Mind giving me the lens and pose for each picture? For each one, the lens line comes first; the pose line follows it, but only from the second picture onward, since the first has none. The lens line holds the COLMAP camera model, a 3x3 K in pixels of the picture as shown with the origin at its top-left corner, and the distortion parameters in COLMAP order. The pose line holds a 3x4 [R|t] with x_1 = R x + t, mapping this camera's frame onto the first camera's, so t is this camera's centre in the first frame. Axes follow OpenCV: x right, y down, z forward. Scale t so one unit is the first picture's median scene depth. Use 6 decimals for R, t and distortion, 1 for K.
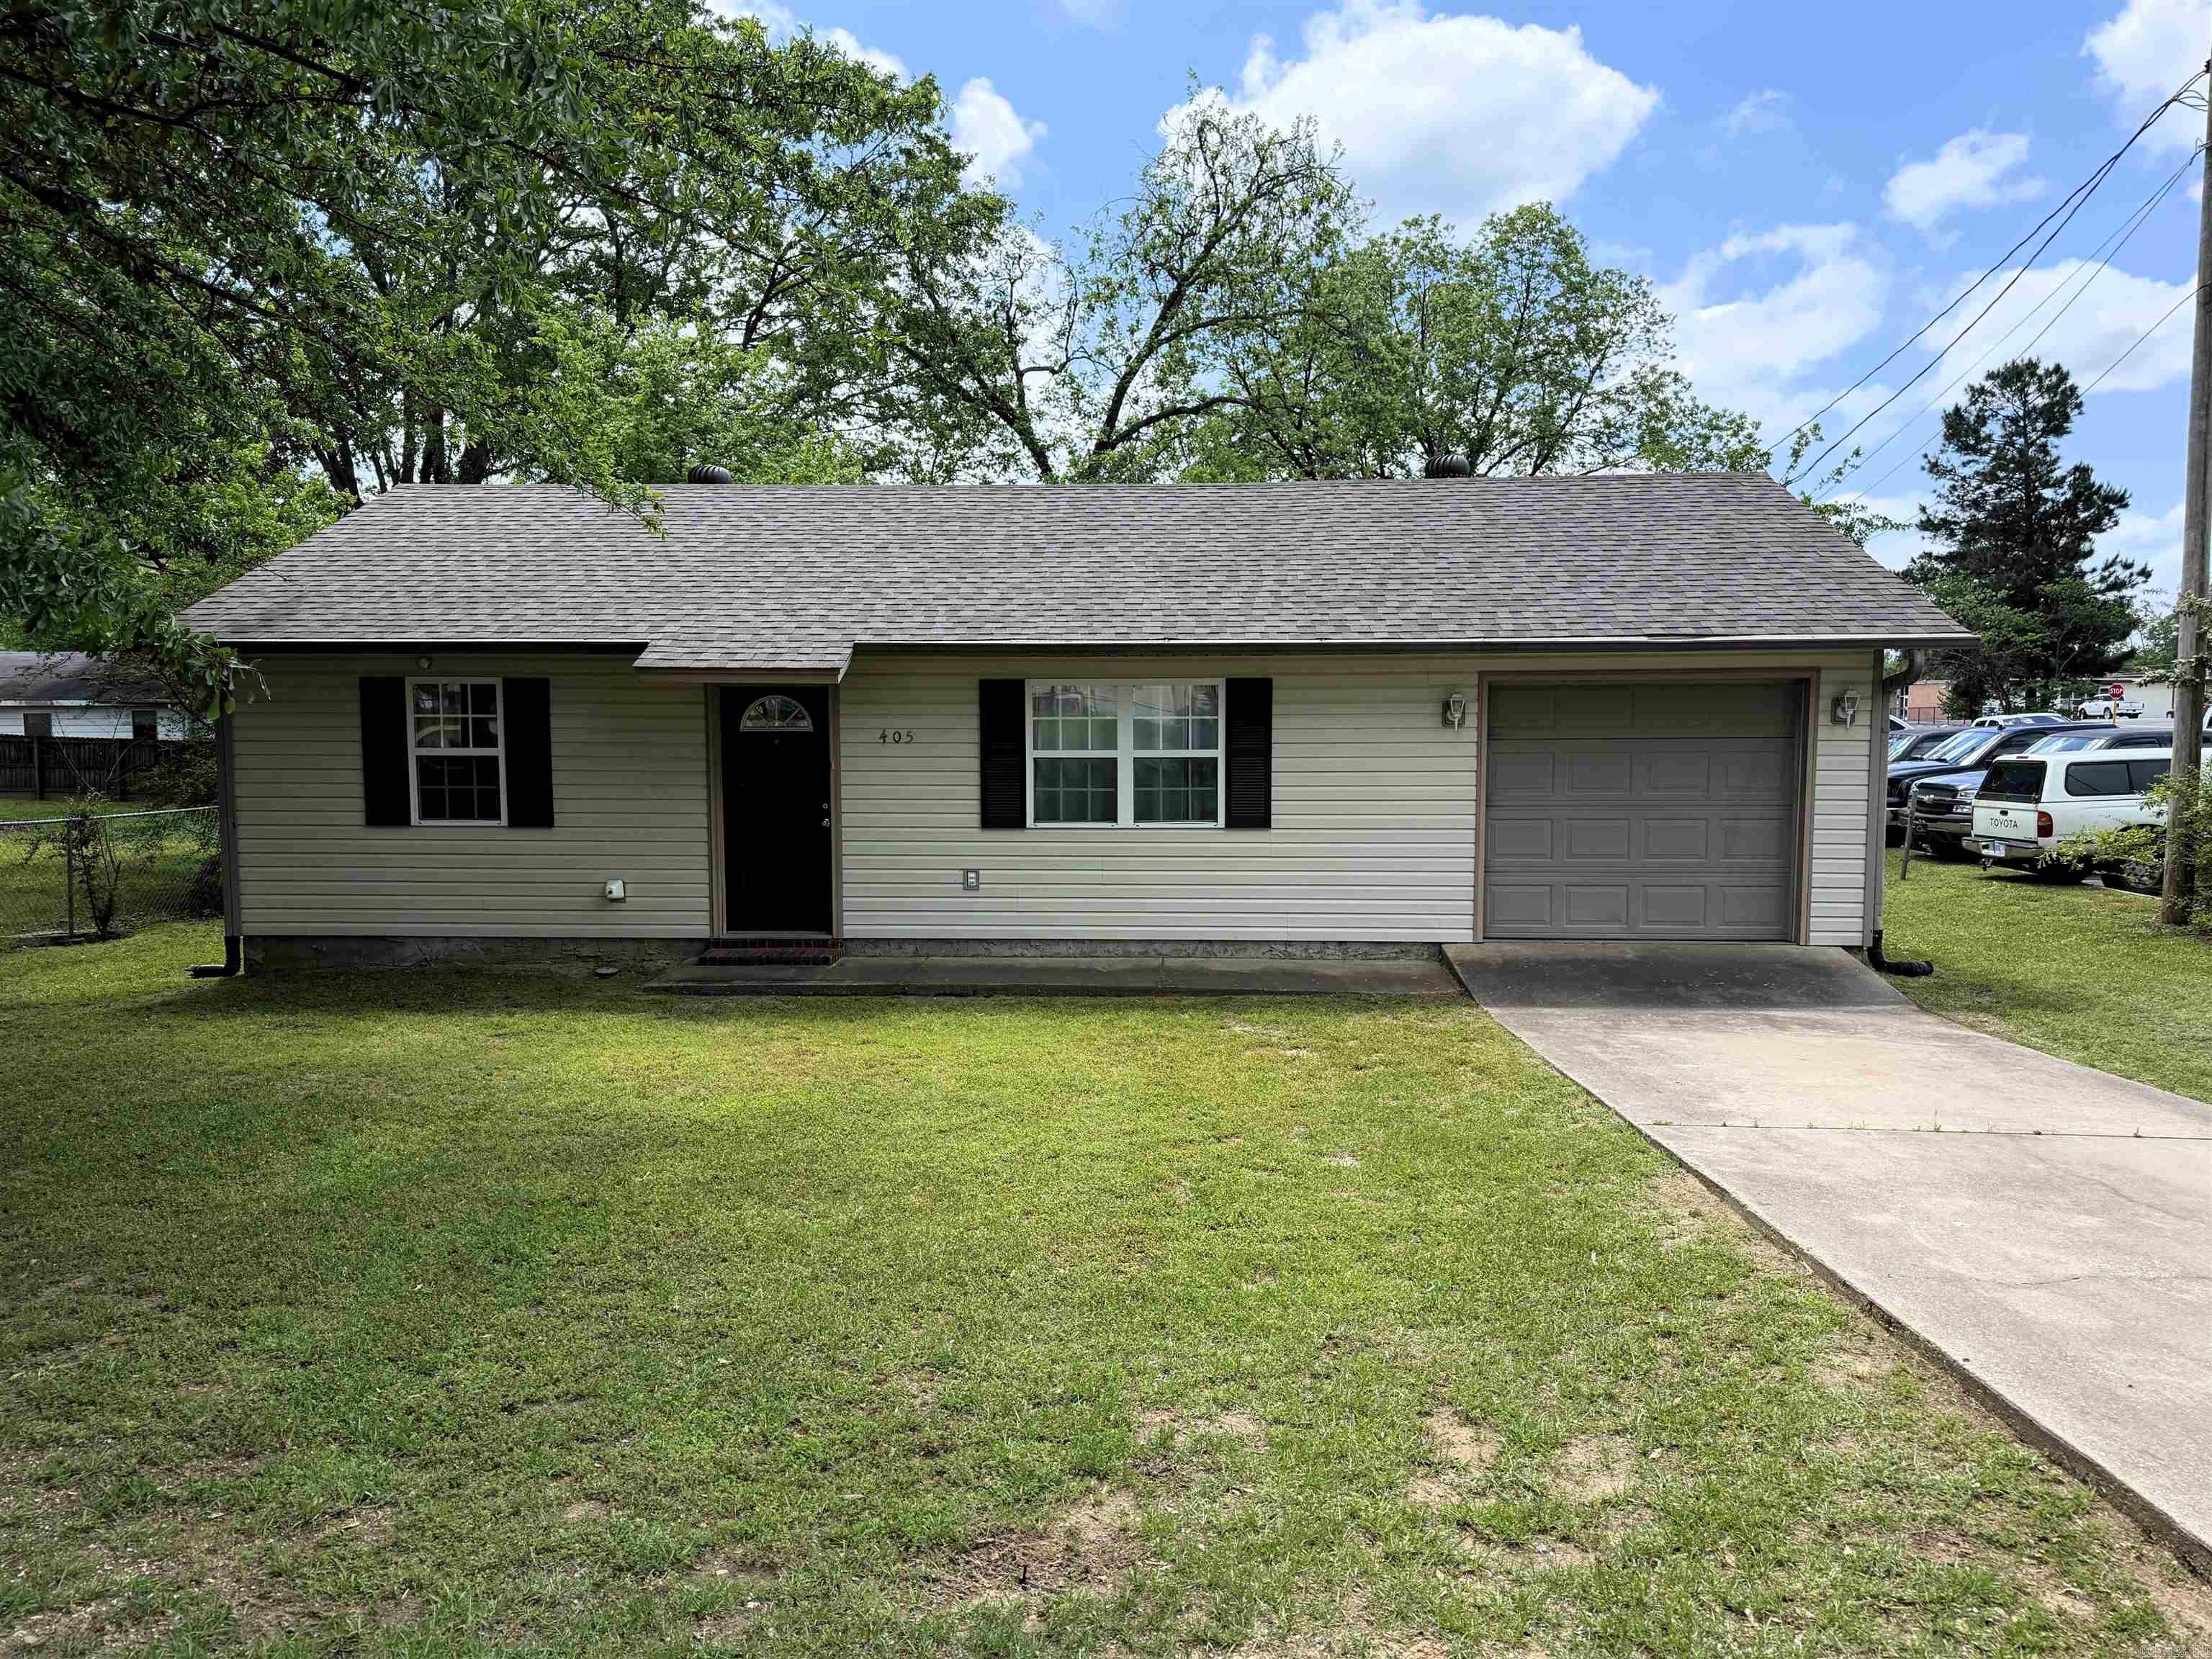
lens RADIAL K [[1544.6, 0, 1093.5], [0, 1544.6, 841.2], [0, 0, 1]] dist [0.009835, -0.011232]
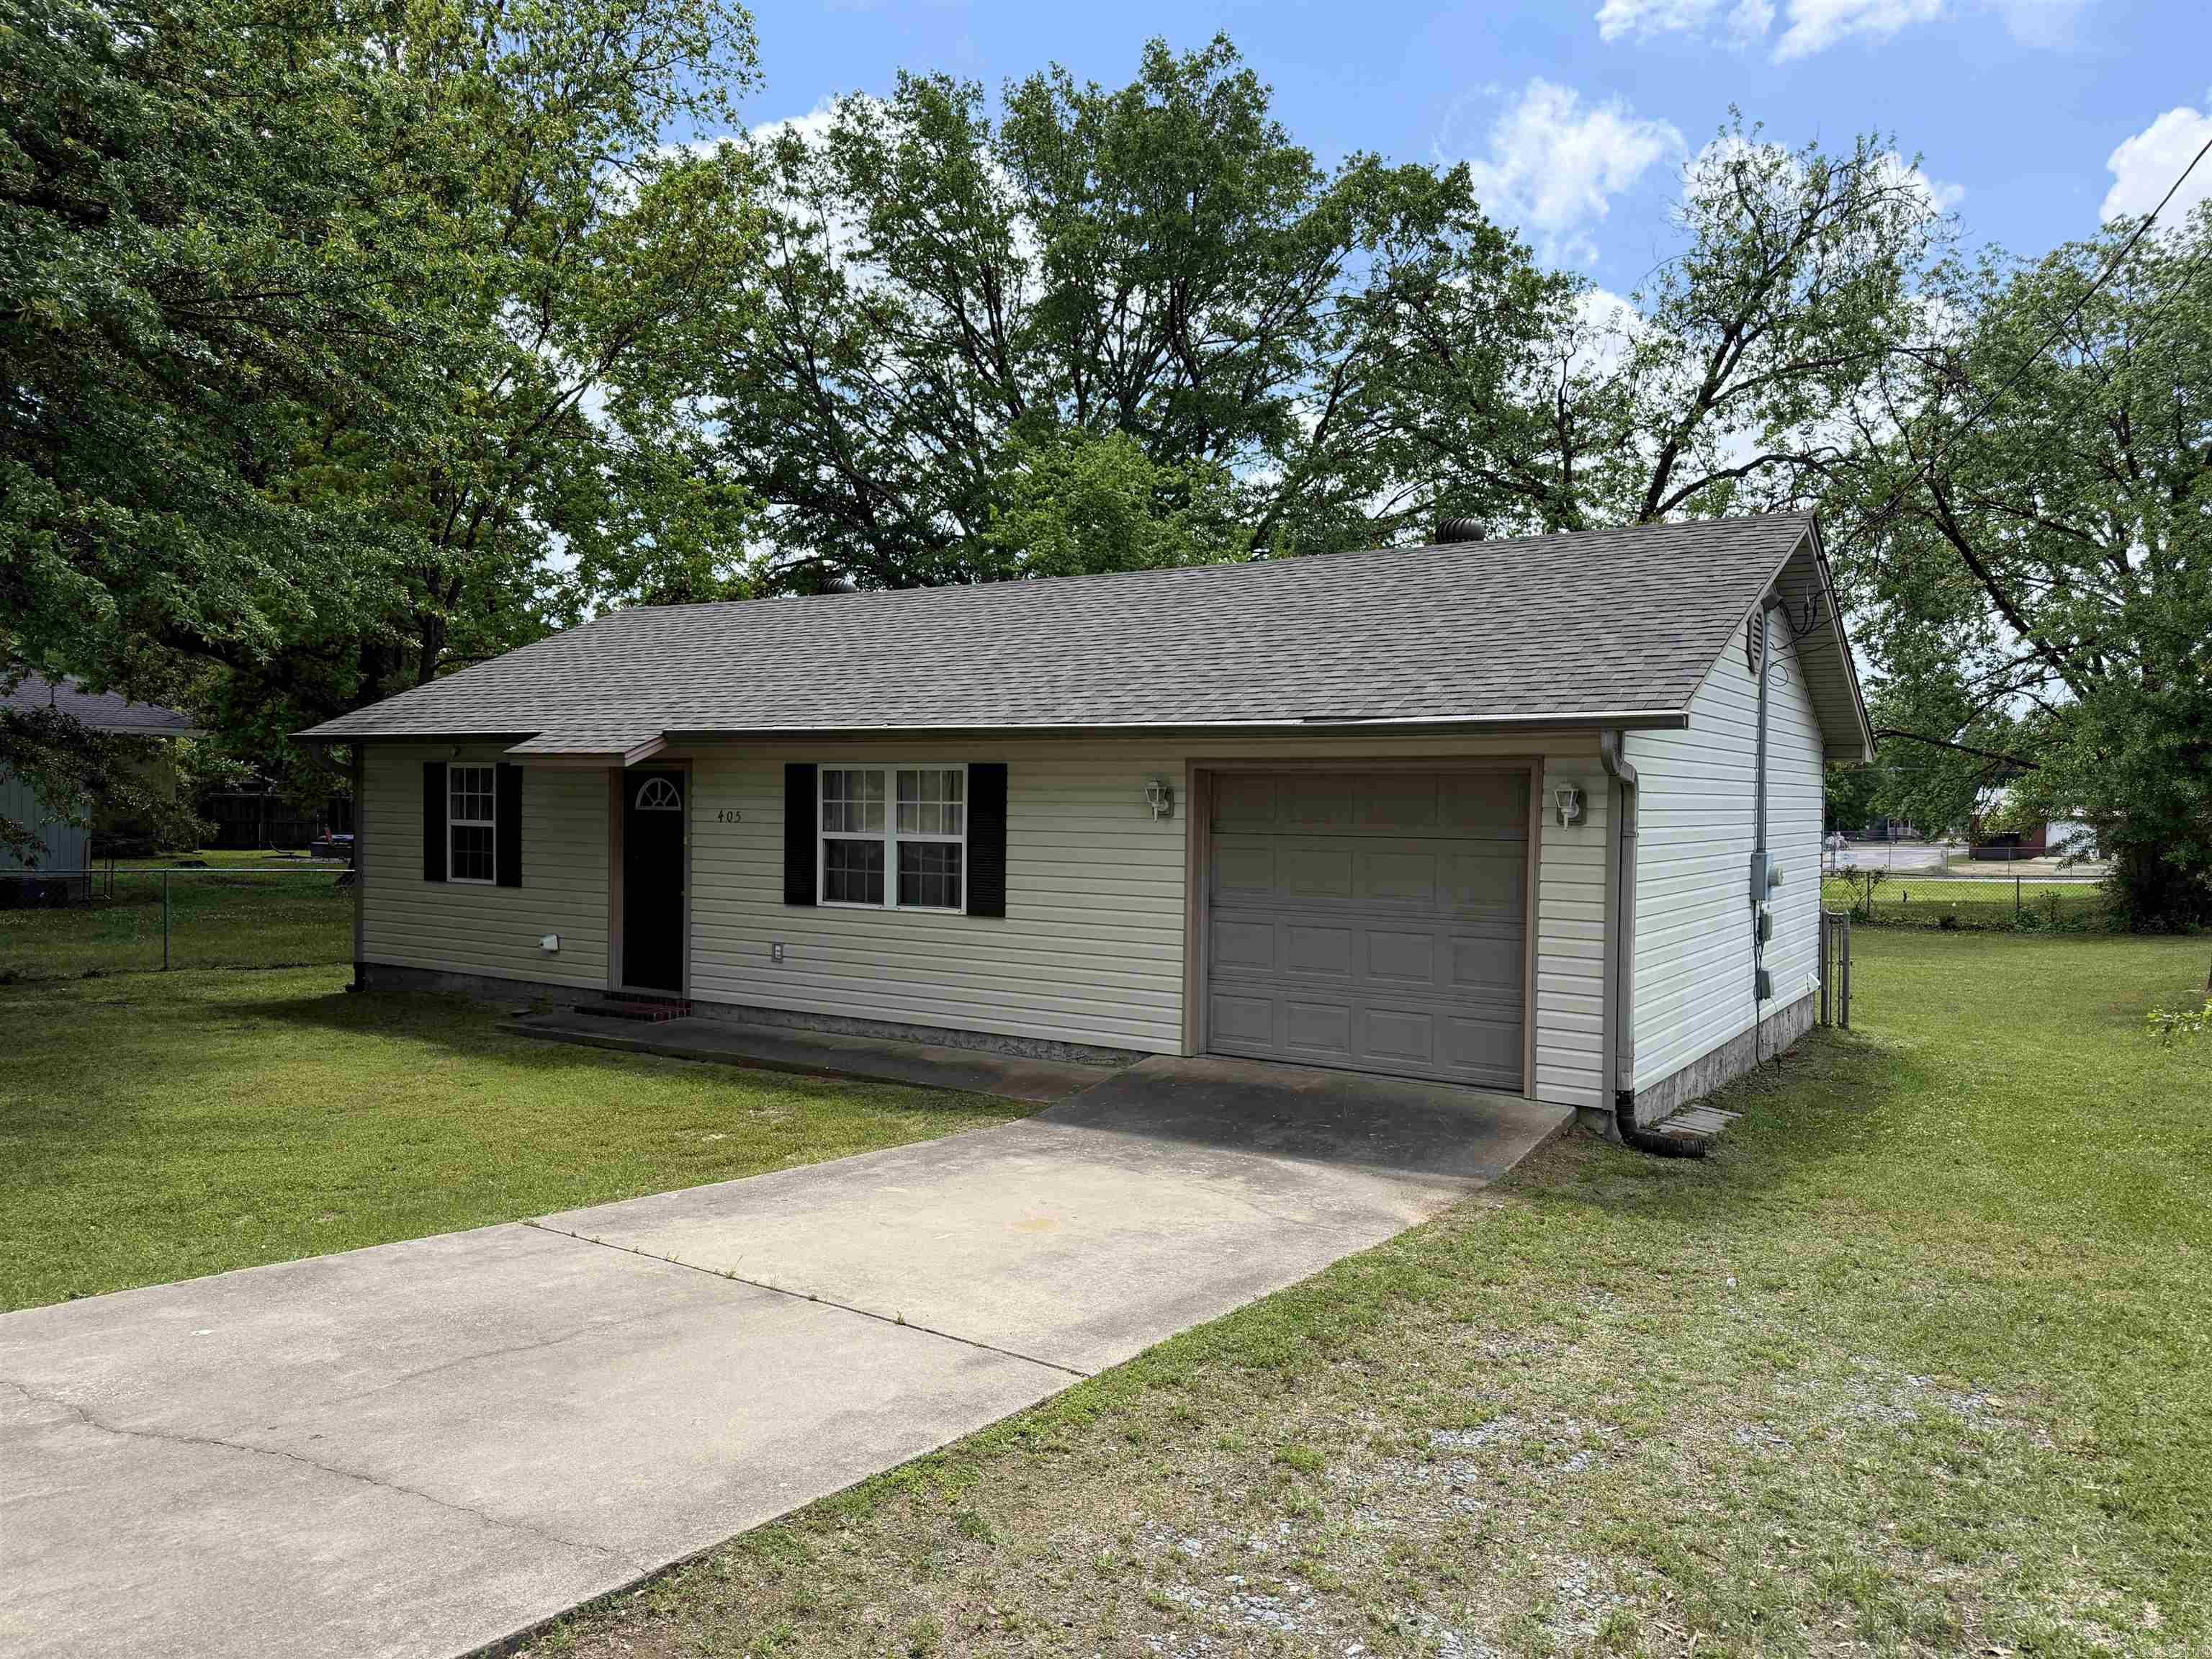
lens RADIAL K [[1544.6, 0, 1095.9], [0, 1544.6, 813.4], [0, 0, 1]] dist [0.009835, -0.011232]
pose [[0.878171, 0.019129, -0.477964, 0.629468], [-0.054787, 0.996647, -0.060773, -0.018060], [0.475198, 0.079556, 0.876275, 0.169289]]
